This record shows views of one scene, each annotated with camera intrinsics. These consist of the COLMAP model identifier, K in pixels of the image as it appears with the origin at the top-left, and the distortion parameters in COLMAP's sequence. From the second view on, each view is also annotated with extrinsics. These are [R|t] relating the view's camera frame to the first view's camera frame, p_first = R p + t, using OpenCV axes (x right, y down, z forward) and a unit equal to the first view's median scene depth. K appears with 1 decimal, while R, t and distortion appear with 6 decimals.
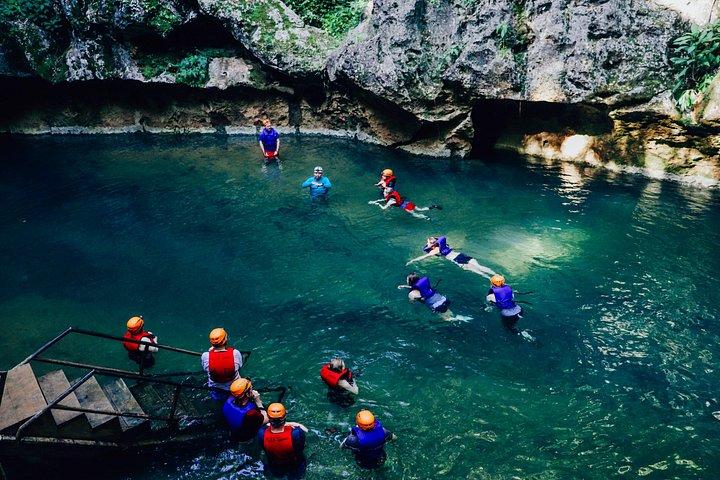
lens RADIAL K [[599.3, 0, 360.0], [0, 599.3, 240.0], [0, 0, 1]] dist [-0.167763, 0.160737]
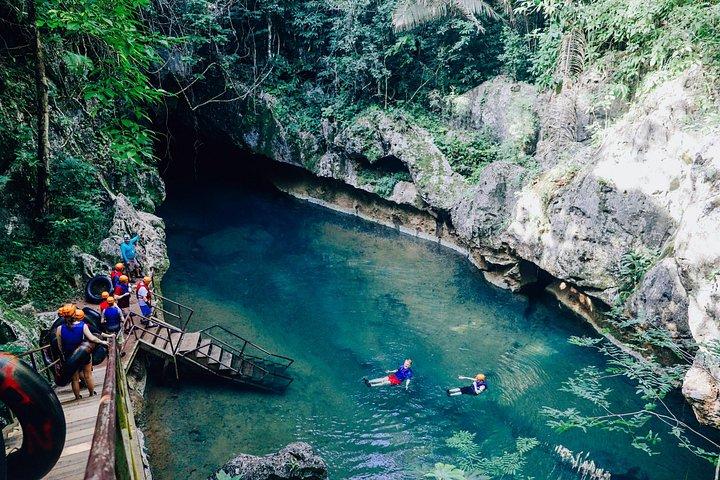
lens RADIAL K [[599.3, 0, 360.0], [0, 599.3, 240.0], [0, 0, 1]] dist [-0.167763, 0.160737]
pose [[0.841796, 0.230705, -0.488011, 0.467305], [-0.262416, 0.964948, 0.003520, -0.146226], [0.471718, 0.125098, 0.872830, -0.390631]]
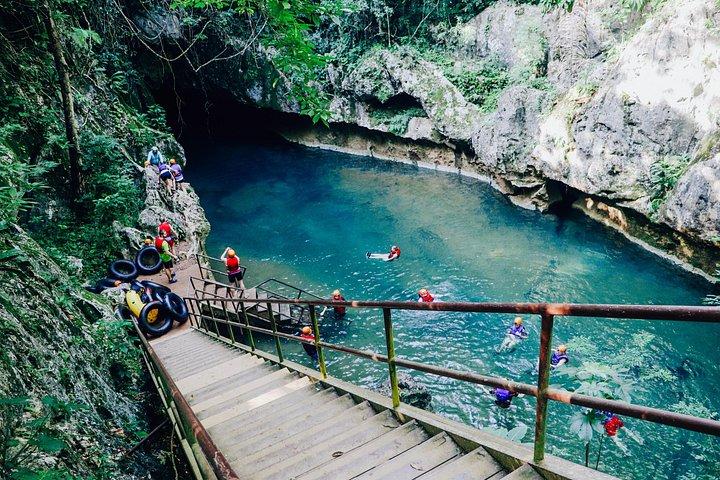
lens RADIAL K [[599.3, 0, 360.0], [0, 599.3, 240.0], [0, 0, 1]] dist [-0.167763, 0.160737]
pose [[0.872729, 0.171183, -0.457210, 0.407109], [-0.141942, 0.985026, 0.097860, -0.130828], [0.467116, -0.020508, 0.883958, -0.459032]]
